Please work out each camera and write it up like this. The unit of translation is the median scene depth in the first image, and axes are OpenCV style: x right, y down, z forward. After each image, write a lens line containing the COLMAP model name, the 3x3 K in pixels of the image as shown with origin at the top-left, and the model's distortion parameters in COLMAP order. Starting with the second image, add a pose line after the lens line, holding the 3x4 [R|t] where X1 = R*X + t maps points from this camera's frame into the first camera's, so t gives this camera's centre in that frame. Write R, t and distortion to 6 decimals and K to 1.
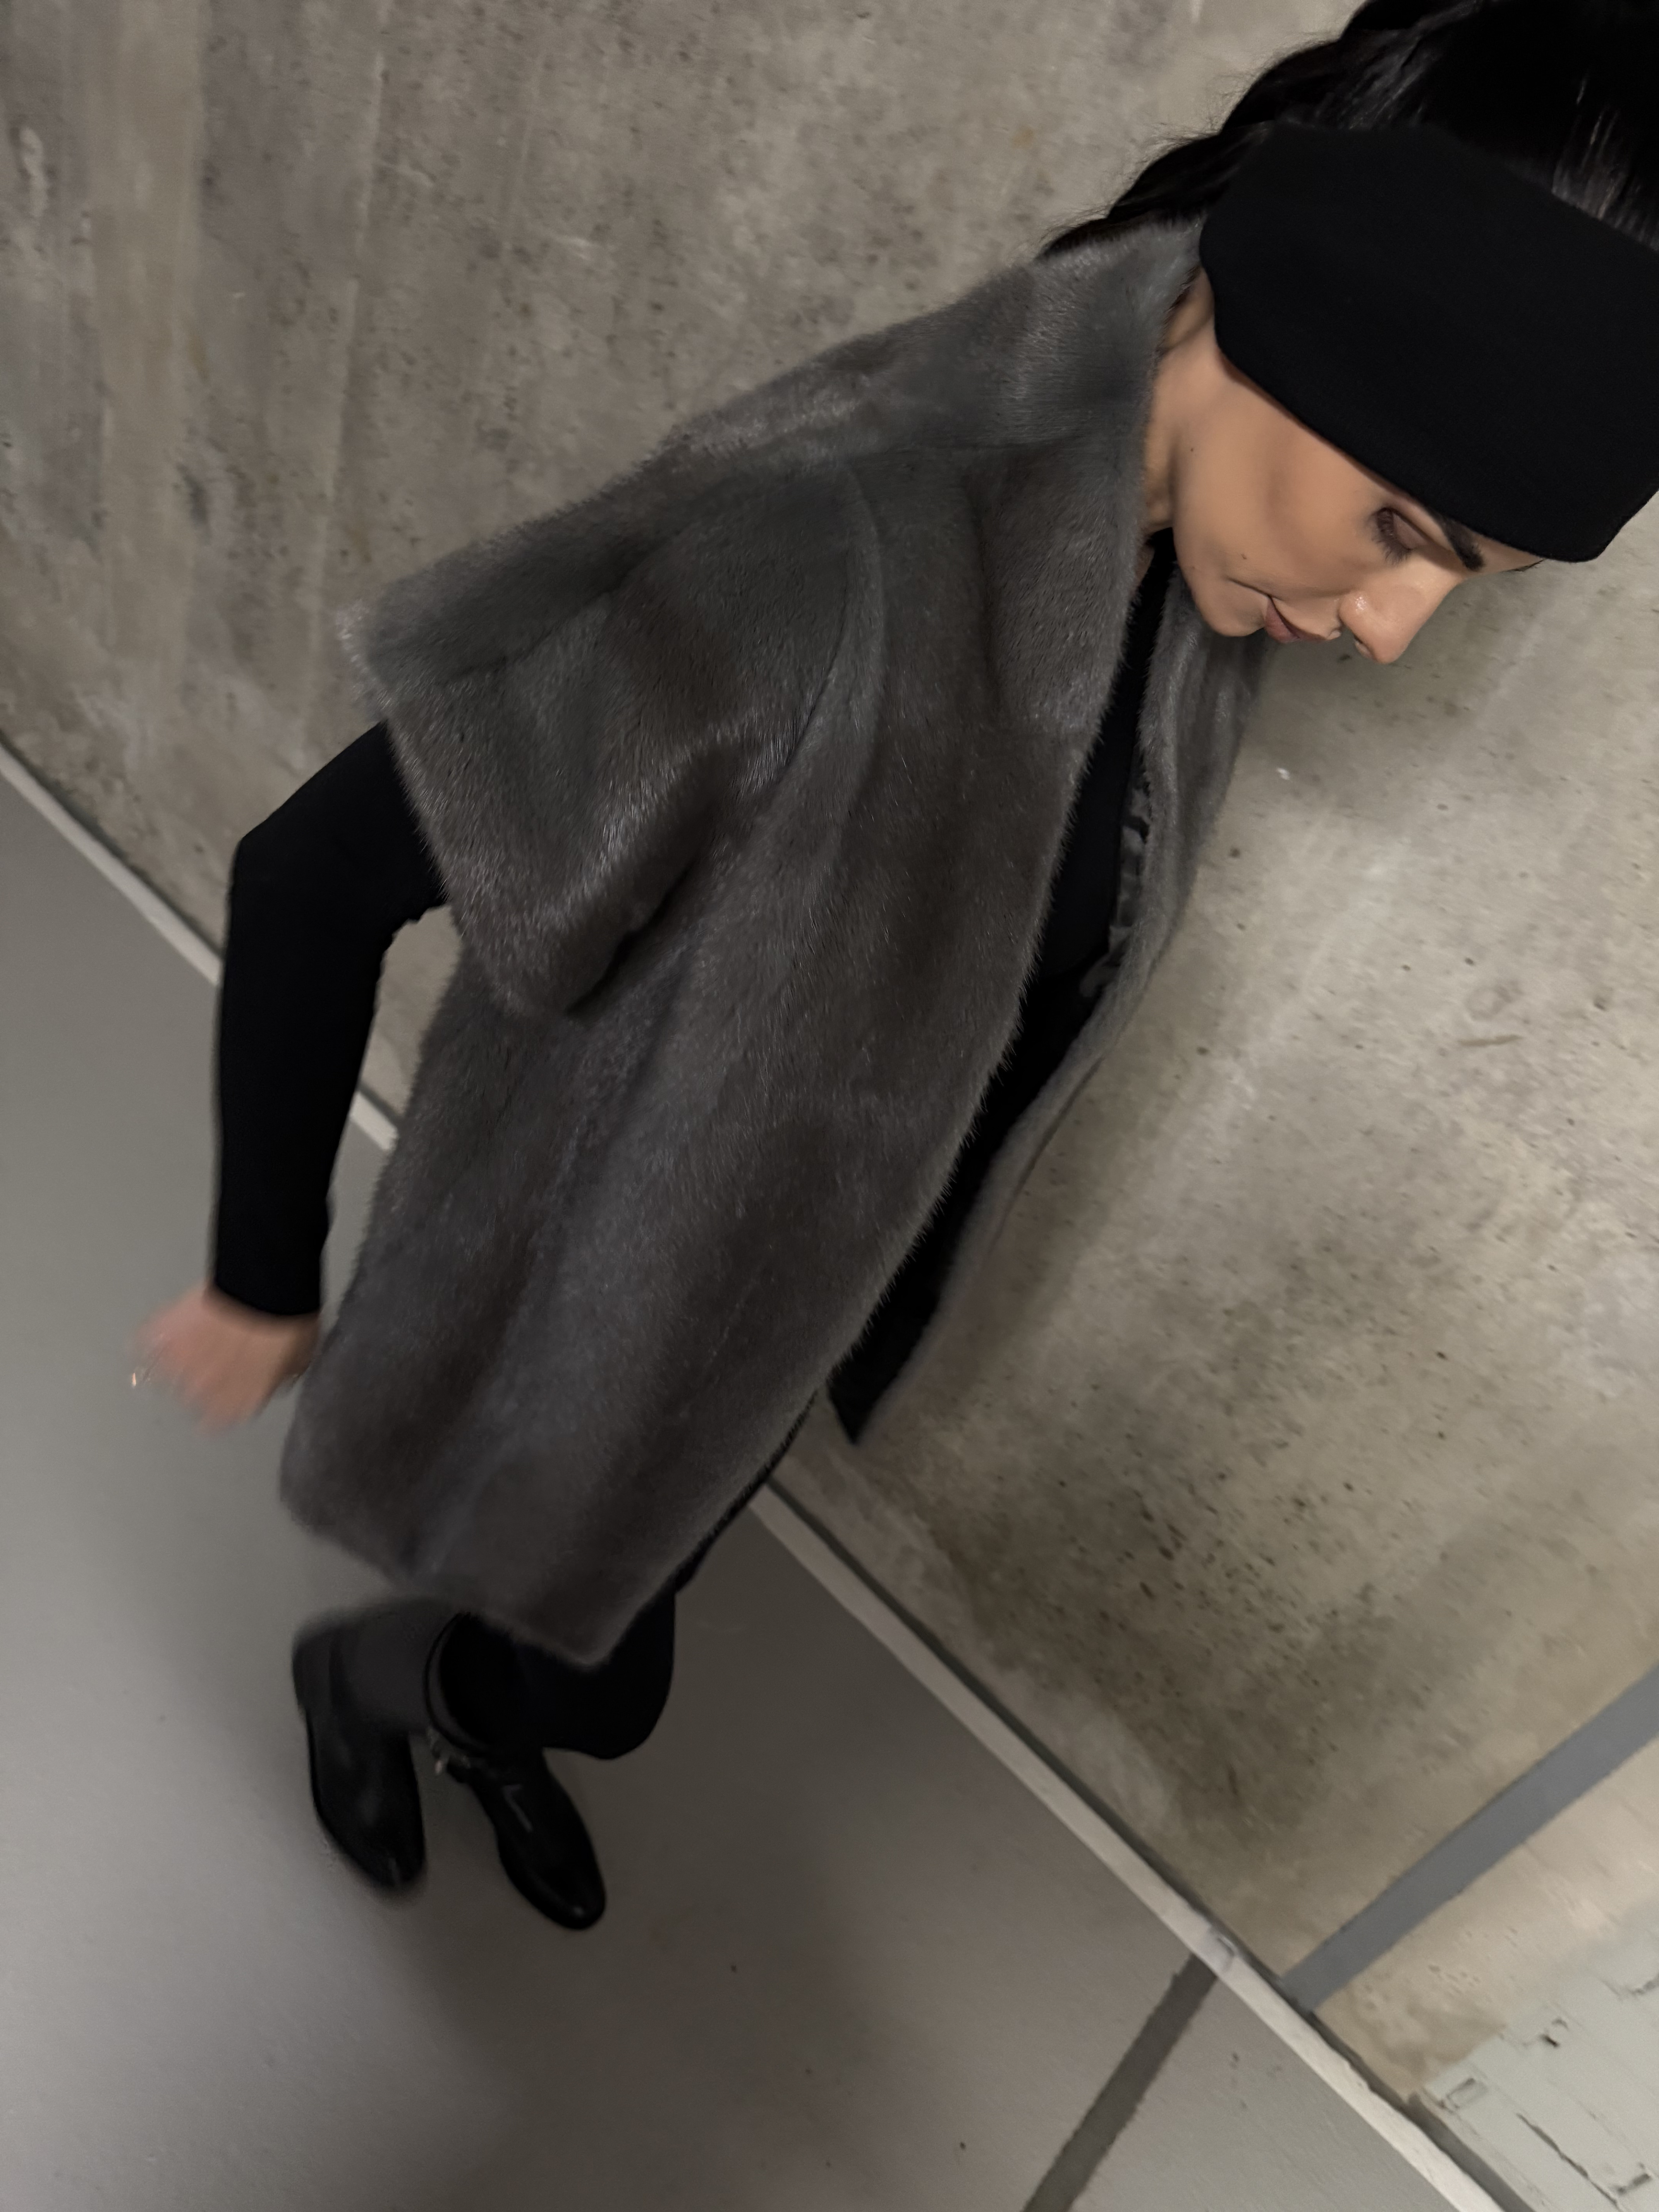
lens RADIAL K [[1573.5, 0, 849.1], [0, 1573.5, 1117.2], [0, 0, 1]] dist [0.005549, -0.021647]
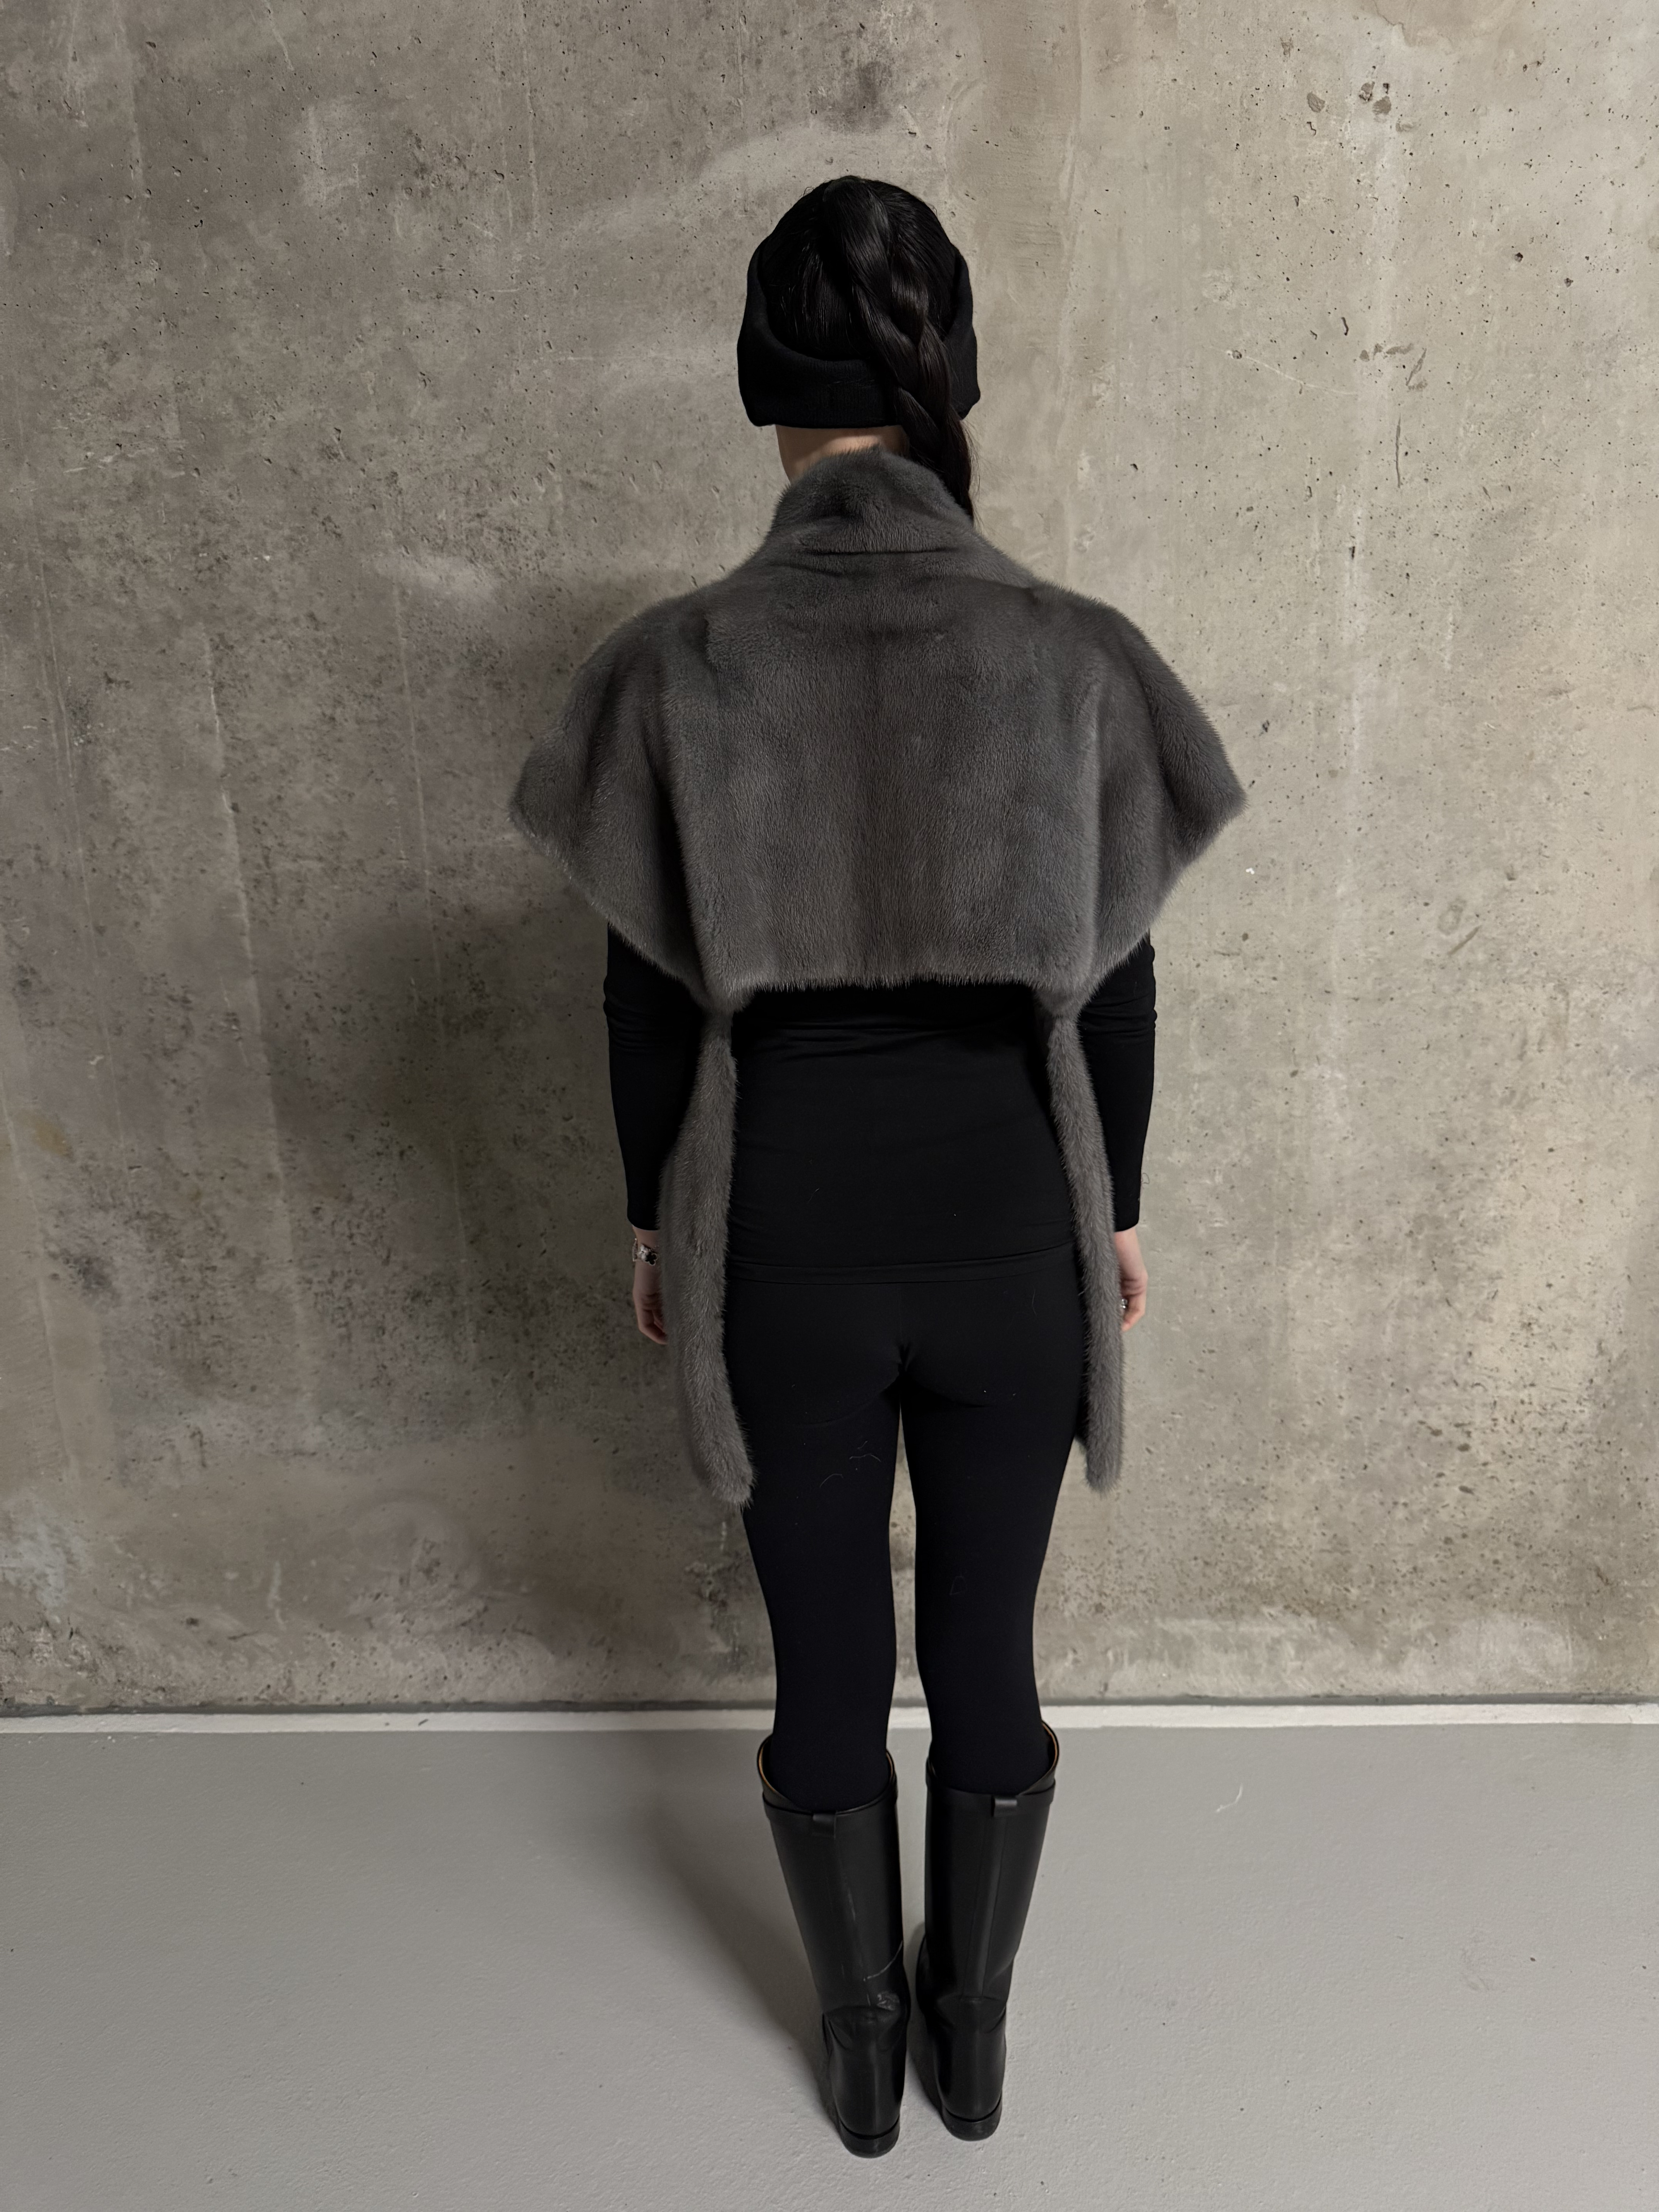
lens RADIAL K [[1573.5, 0, 843.4], [0, 1573.5, 1113.9], [0, 0, 1]] dist [0.005549, -0.021647]
pose [[0.727059, -0.480476, 0.490437, -0.722567], [0.612970, 0.776038, -0.148434, -0.051948], [-0.309279, 0.408543, 0.858743, -0.037829]]
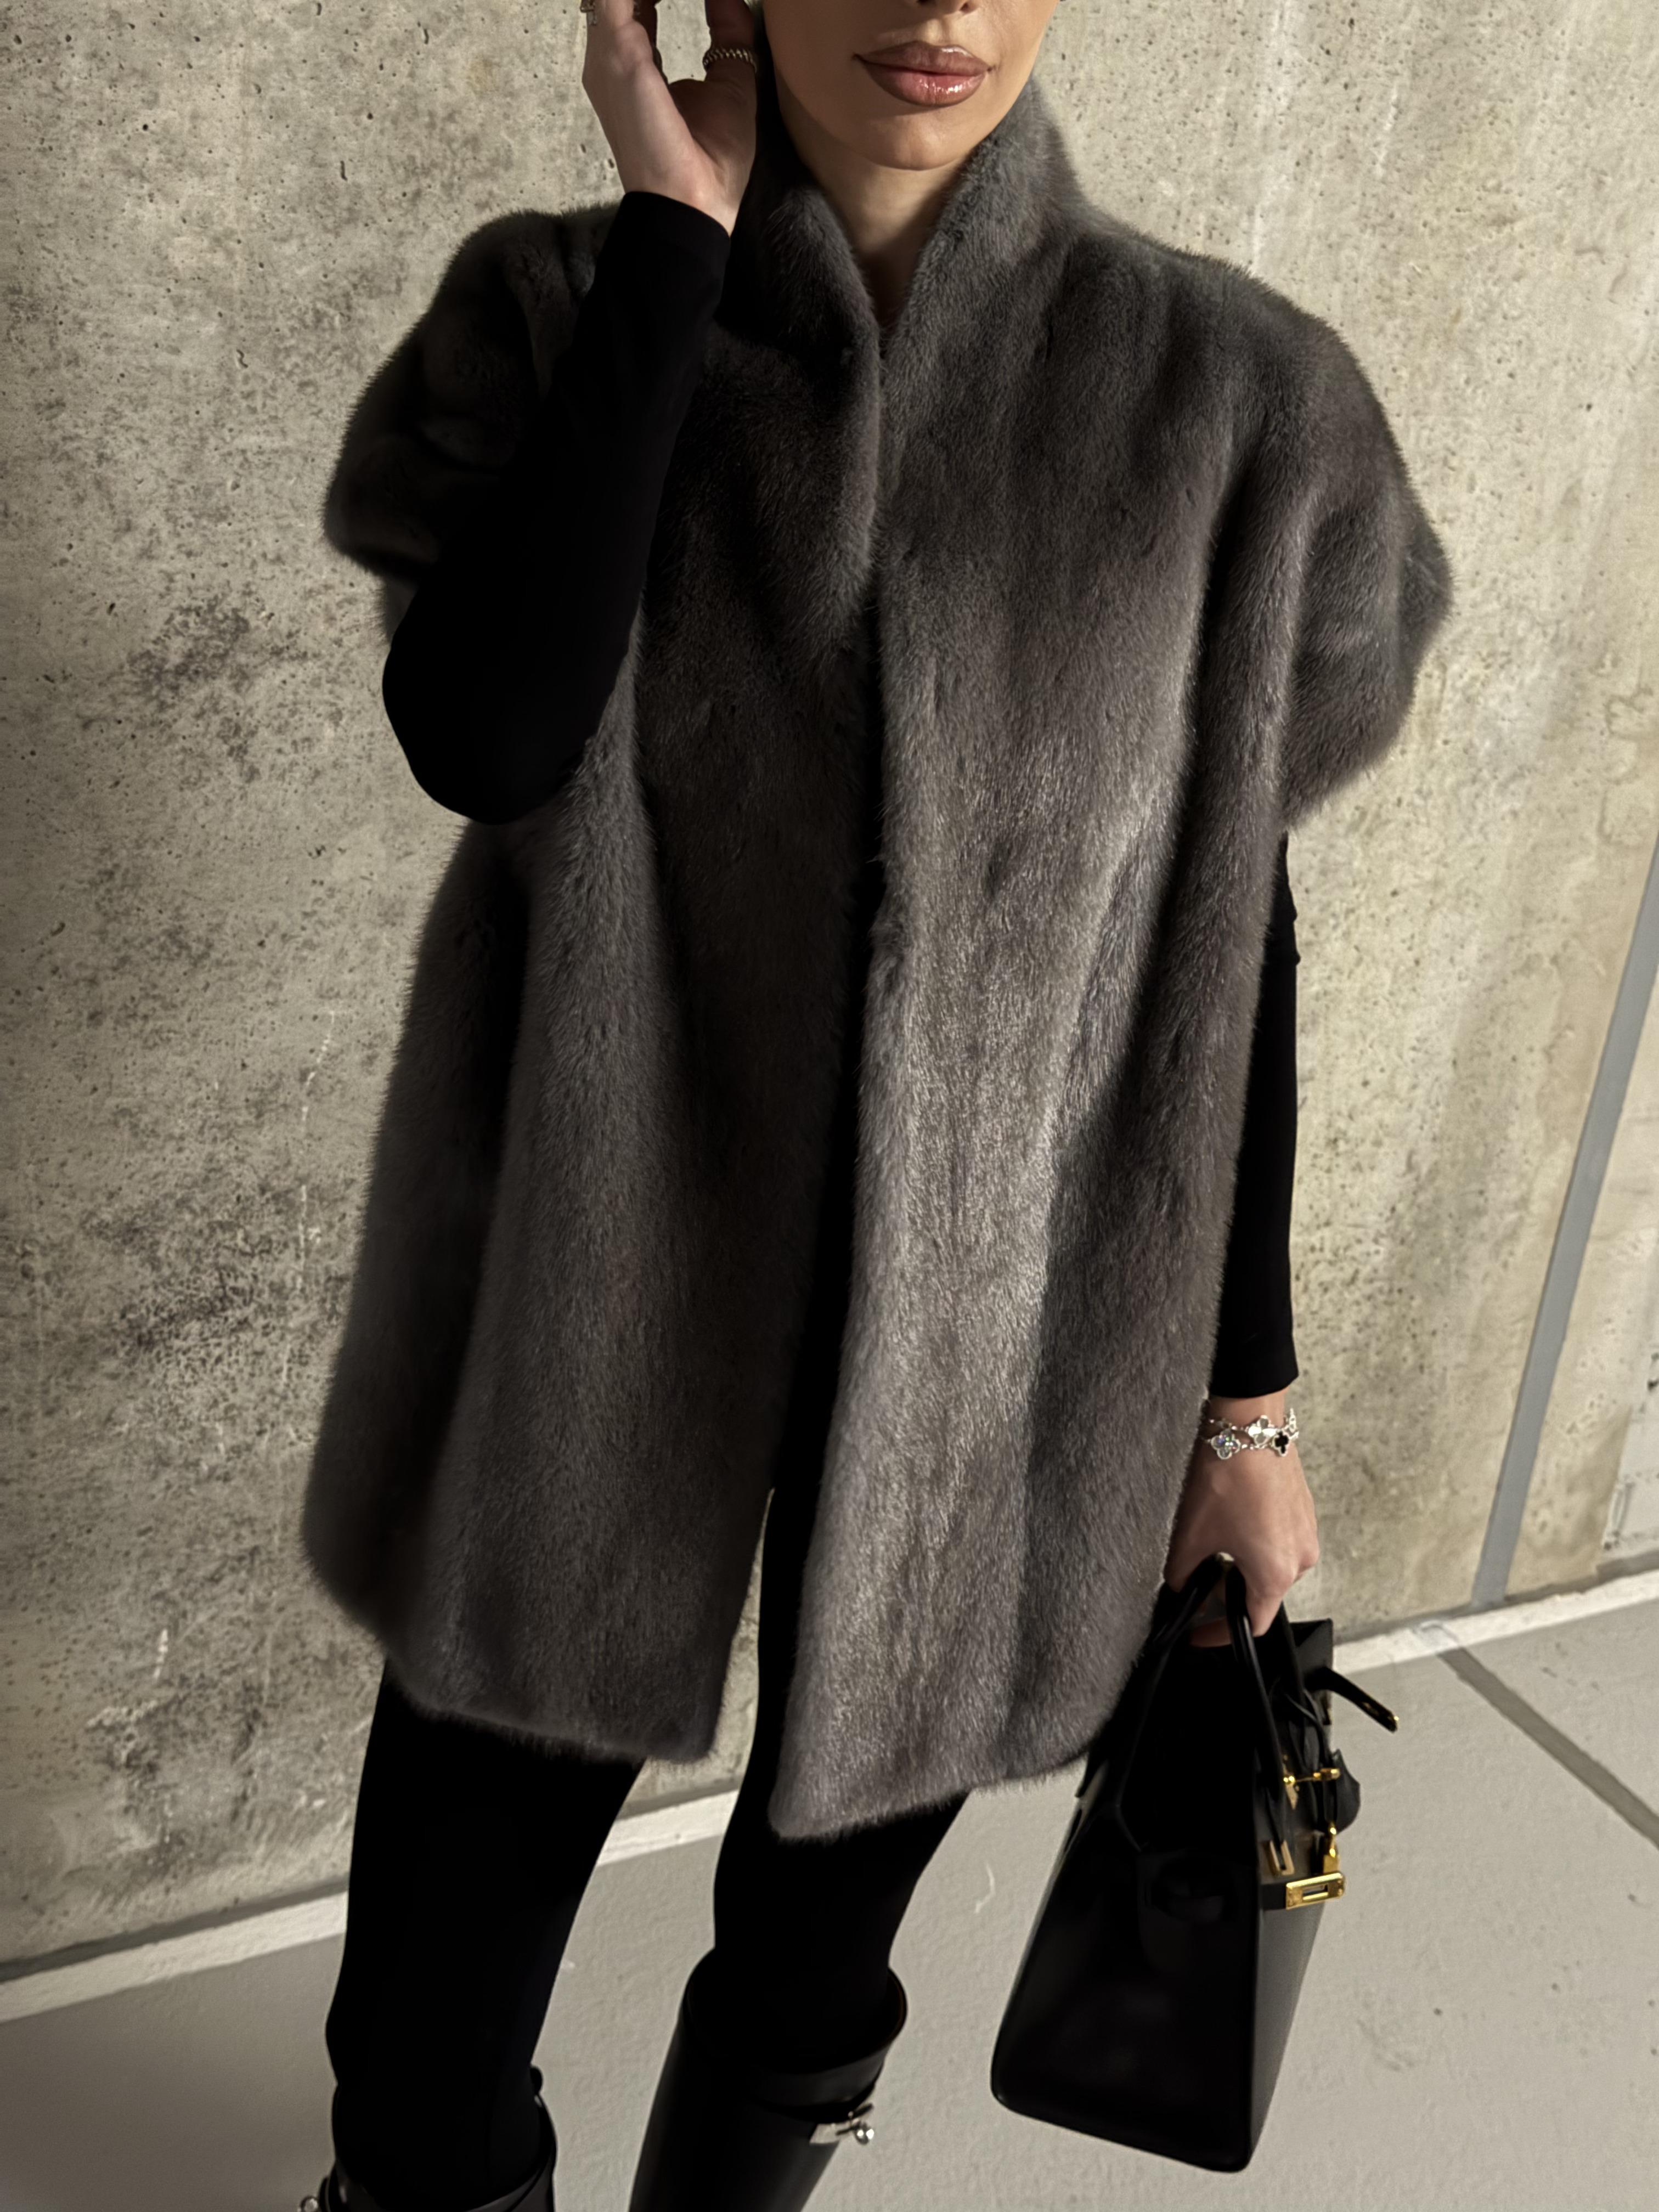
lens RADIAL K [[3075.8, 0, 822.7], [0, 3075.8, 1097.1], [0, 0, 1]] dist [0.103876, 0.000000]
pose [[0.355806, -0.617983, 0.701070, -1.091105], [0.590990, 0.729907, 0.343464, -0.581245], [-0.723971, 0.292119, 0.624927, 0.091250]]
